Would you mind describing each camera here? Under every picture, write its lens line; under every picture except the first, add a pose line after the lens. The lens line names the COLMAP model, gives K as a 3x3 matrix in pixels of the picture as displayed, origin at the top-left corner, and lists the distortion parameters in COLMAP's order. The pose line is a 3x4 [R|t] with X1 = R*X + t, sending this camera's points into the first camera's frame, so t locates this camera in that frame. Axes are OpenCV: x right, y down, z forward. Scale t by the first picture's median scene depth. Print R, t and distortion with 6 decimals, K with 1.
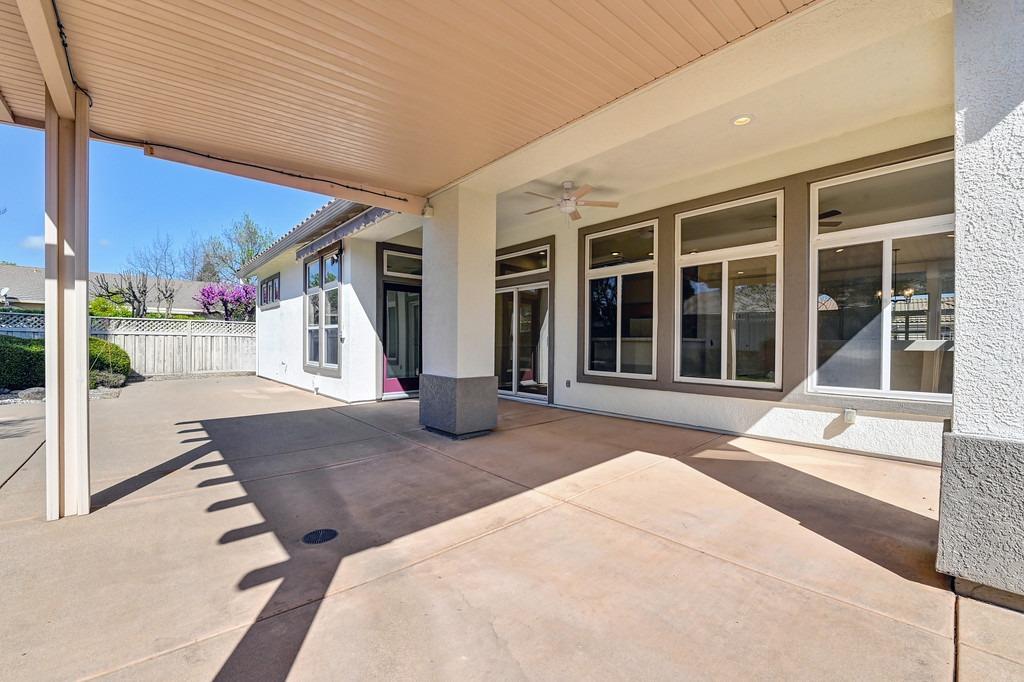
lens RADIAL K [[414.7, 0, 509.1], [0, 414.7, 346.6], [0, 0, 1]] dist [-0.018729, -0.001023]
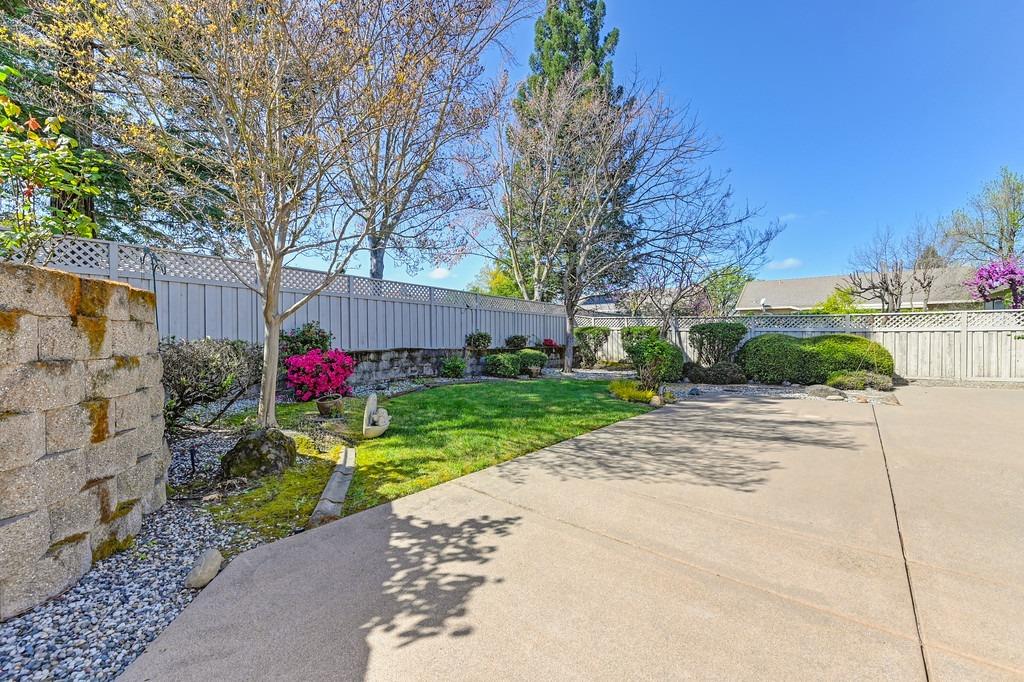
lens RADIAL K [[414.7, 0, 520.6], [0, 414.7, 341.4], [0, 0, 1]] dist [-0.018729, -0.001023]
pose [[0.158273, -0.004351, -0.987386, -0.203646], [-0.002925, 0.999984, -0.004875, -0.001414], [0.987391, 0.003660, 0.158257, 0.064582]]
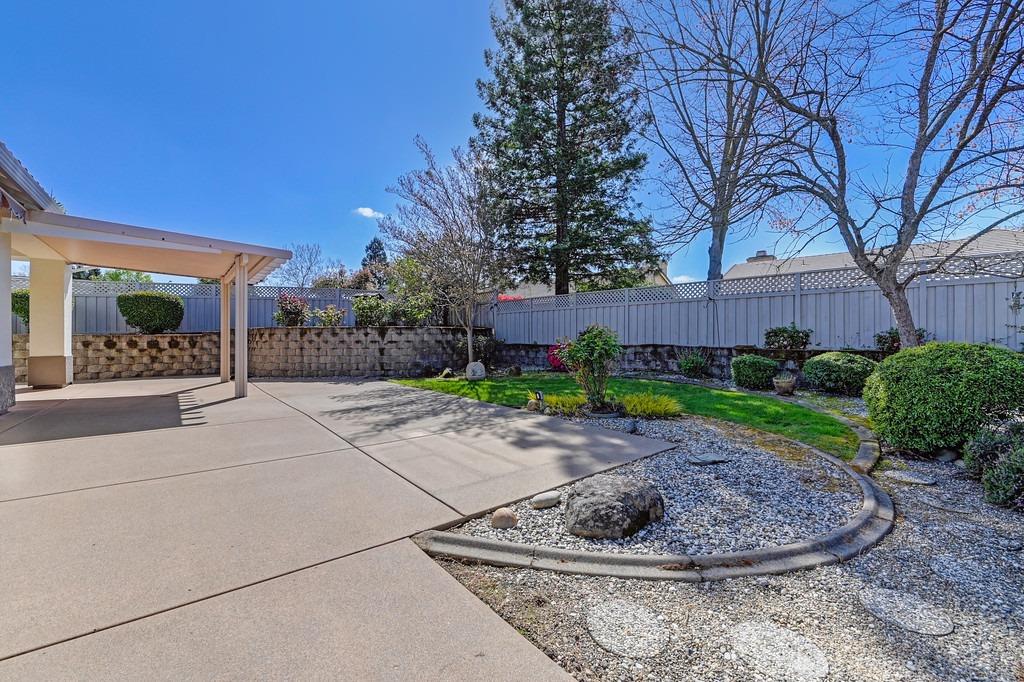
lens RADIAL K [[396.4, 0, 511.1], [0, 396.4, 339.5], [0, 0, 1]] dist [-0.002428, -0.000039]
pose [[-0.999143, -0.003819, 0.041216, -0.844580], [-0.003368, 0.999934, 0.011022, -0.012810], [-0.041256, 0.010873, -0.999089, 1.002640]]
